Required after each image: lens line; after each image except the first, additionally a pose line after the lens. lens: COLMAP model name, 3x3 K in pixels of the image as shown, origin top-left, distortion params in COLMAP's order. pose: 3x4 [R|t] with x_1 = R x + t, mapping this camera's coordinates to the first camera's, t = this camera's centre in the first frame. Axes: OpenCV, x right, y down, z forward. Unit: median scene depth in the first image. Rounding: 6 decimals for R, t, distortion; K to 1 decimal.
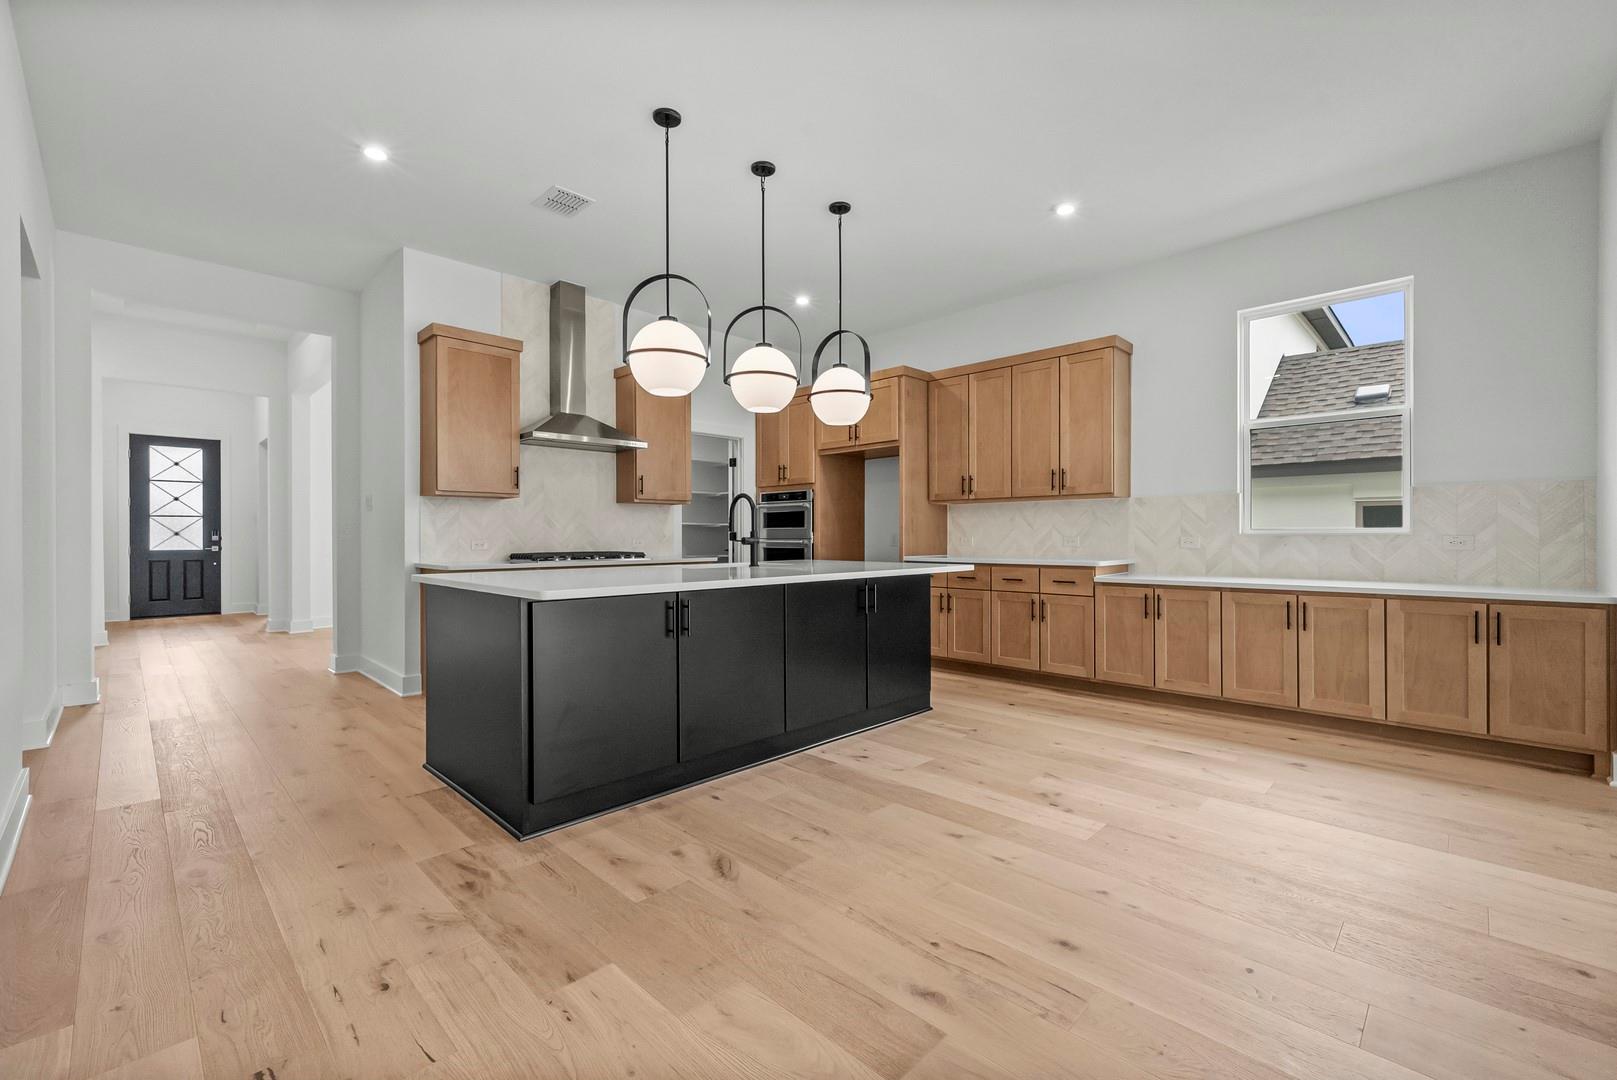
lens RADIAL K [[681.7, 0, 808.5], [0, 681.7, 540.0], [0, 0, 1]] dist [0.001005, -0.000107]
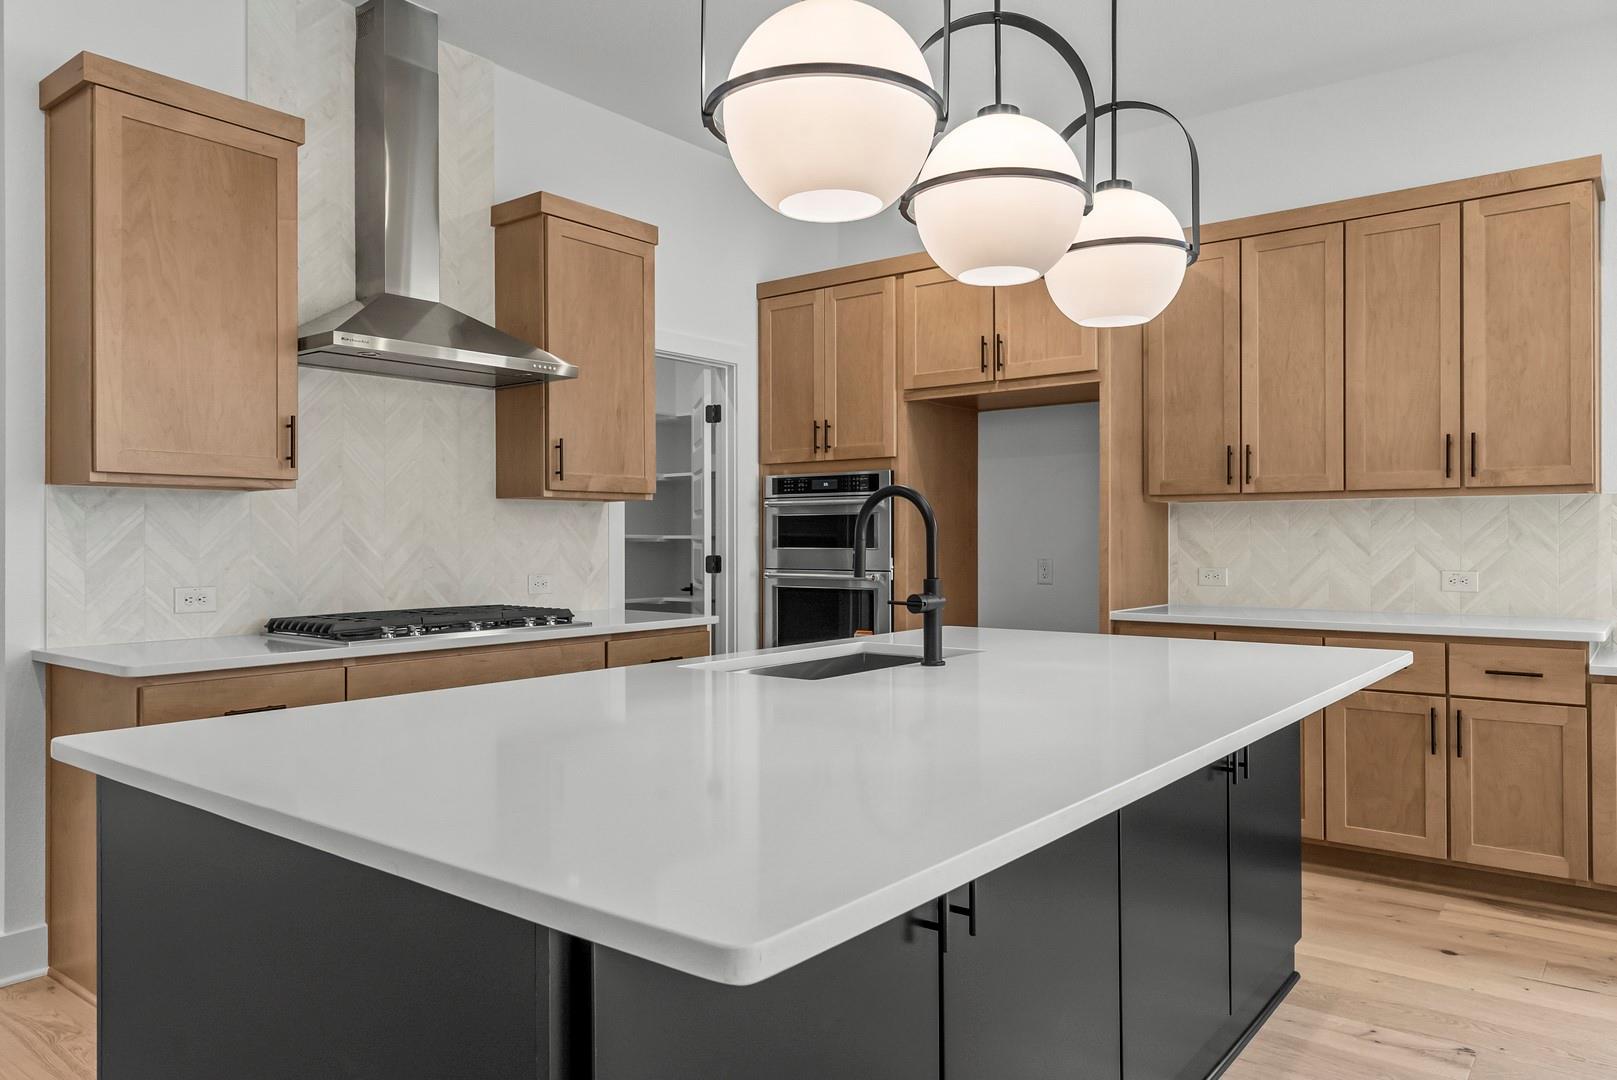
lens RADIAL K [[1102.9, 0, 808.5], [0, 1102.9, 540.0], [0, 0, 1]] dist [0.000983, 0.002121]
pose [[0.993666, -0.001032, 0.112368, -0.181259], [0.001592, 0.999987, -0.004894, -0.025936], [-0.112362, 0.005042, 0.993655, 0.278858]]
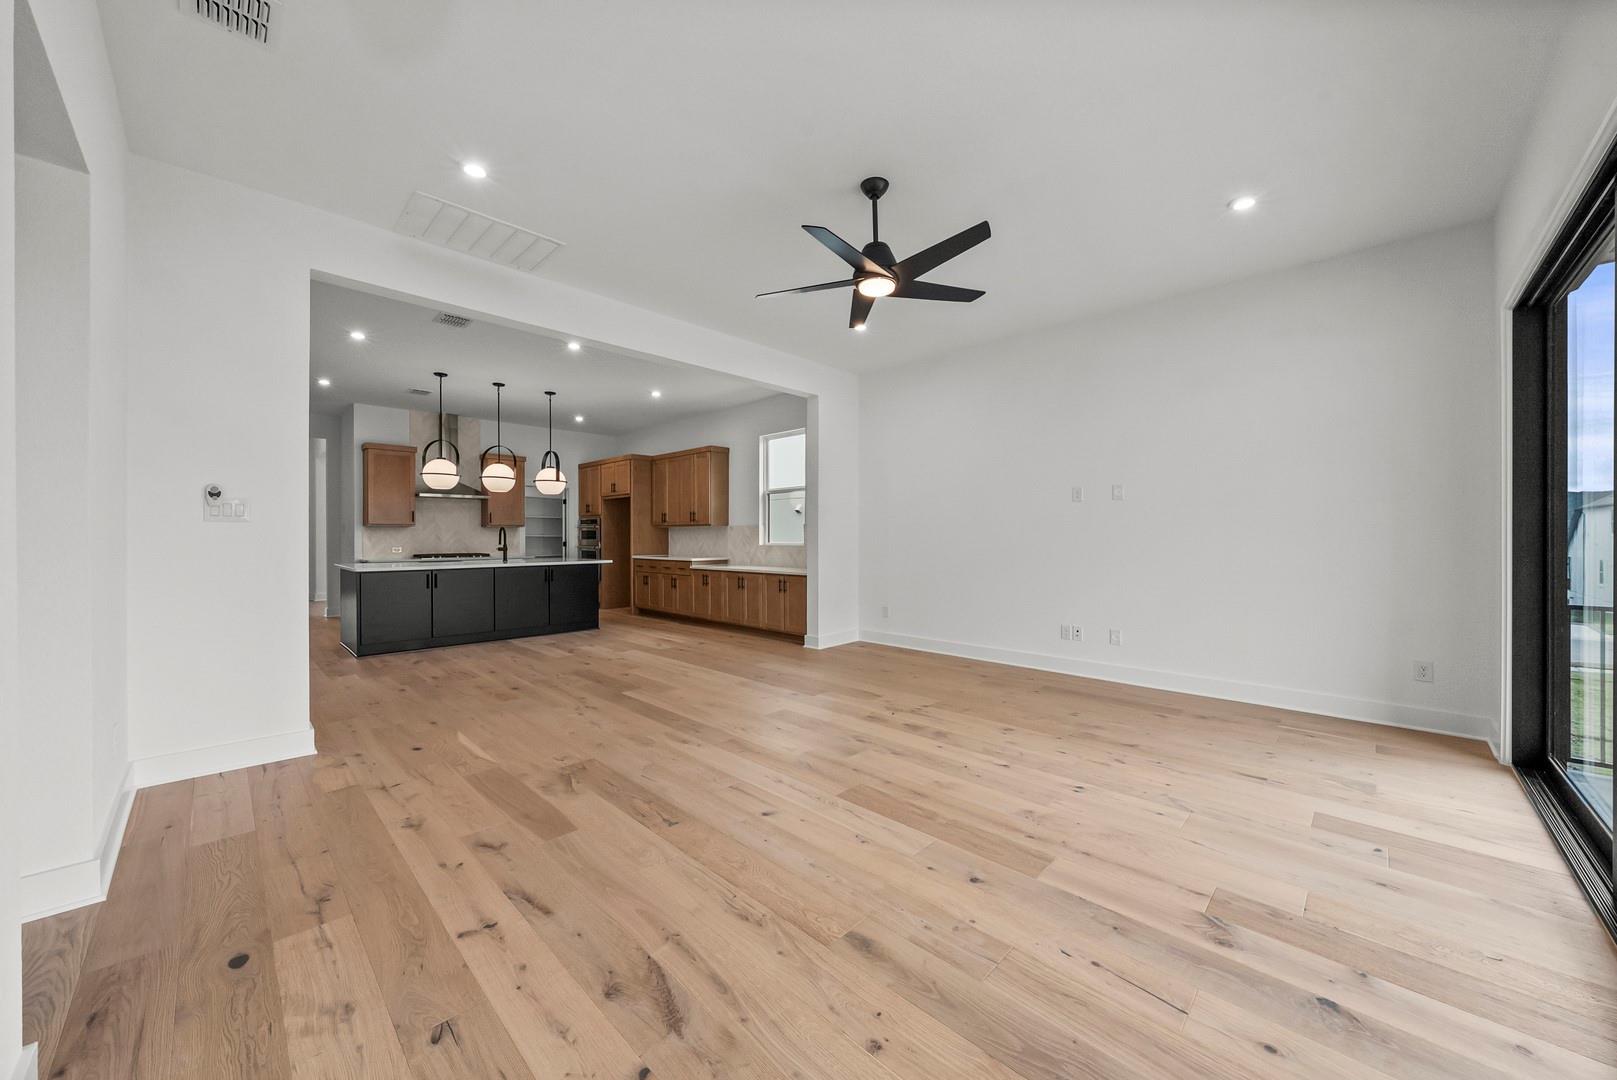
lens RADIAL K [[584.8, 0, 808.5], [0, 584.8, 540.0], [0, 0, 1]] dist [-0.001478, -0.000199]
pose [[0.999999, -0.000045, 0.001529, 0.702295], [0.000045, 1.000000, 0.000494, -0.022594], [-0.001529, -0.000494, 0.999999, -0.684948]]
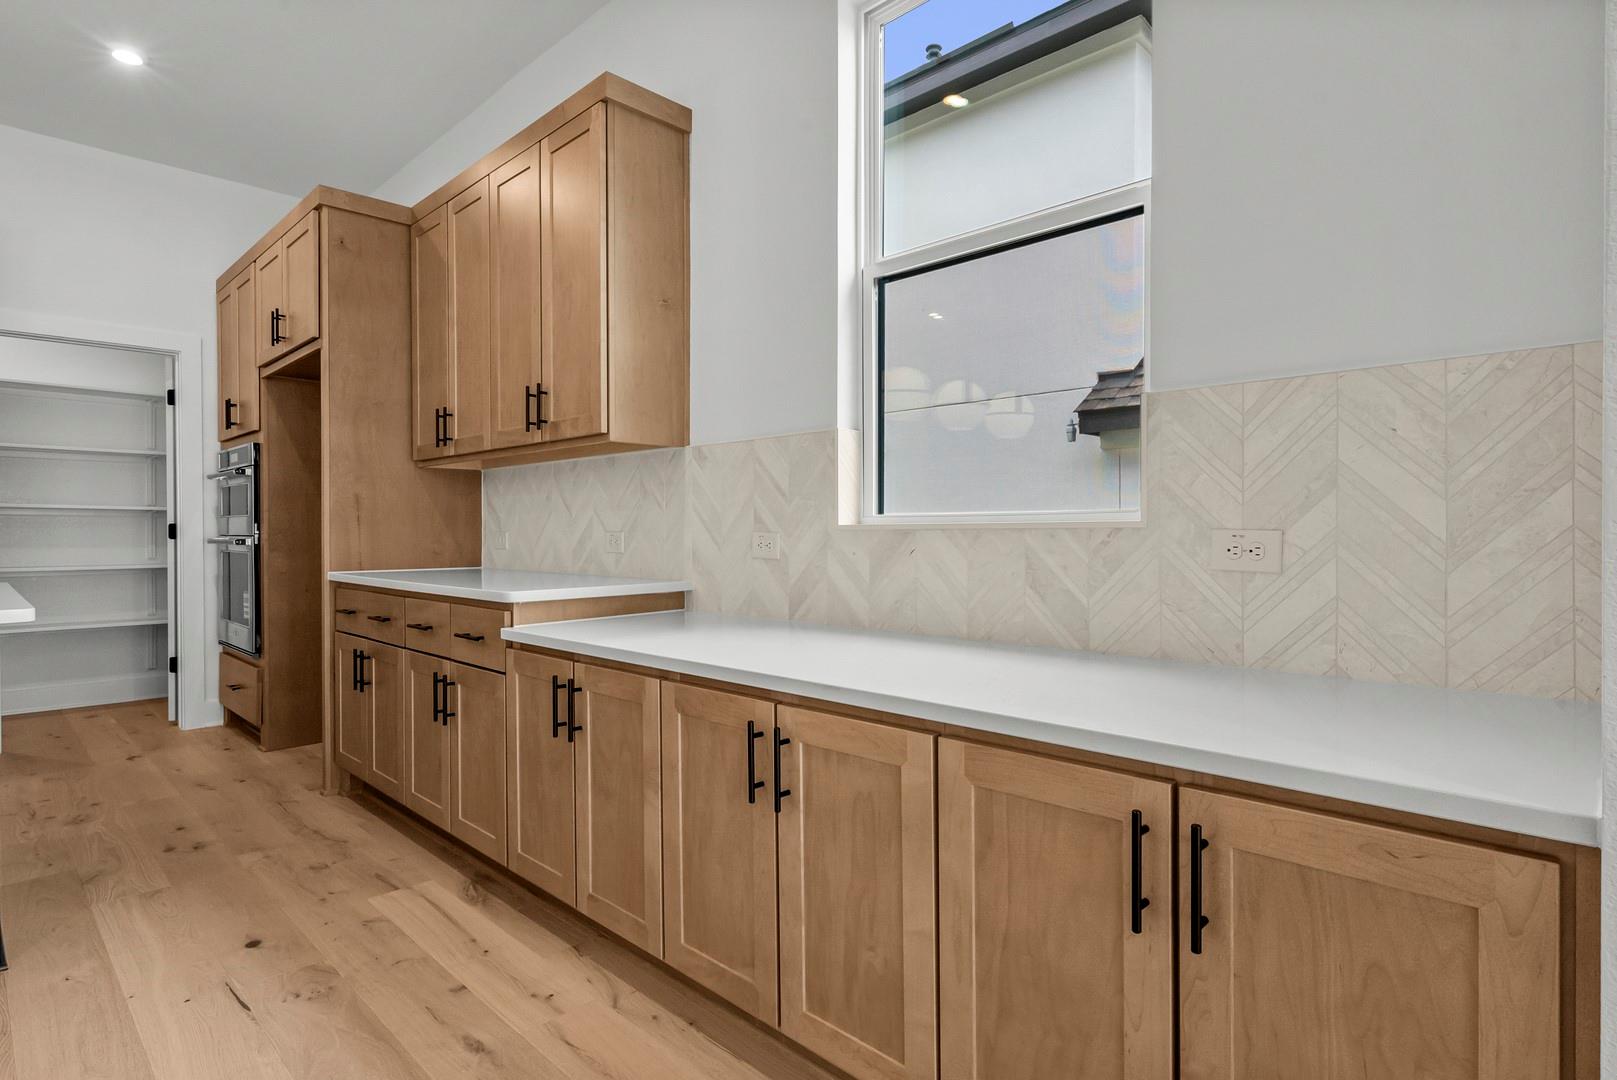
lens RADIAL K [[843.1, 0, 808.5], [0, 843.1, 540.0], [0, 0, 1]] dist [0.001517, -0.000225]
pose [[1.000000, -0.000552, 0.000723, 0.554149], [0.000547, 0.999982, 0.005911, -0.002886], [-0.000726, -0.005911, 0.999982, 0.435117]]
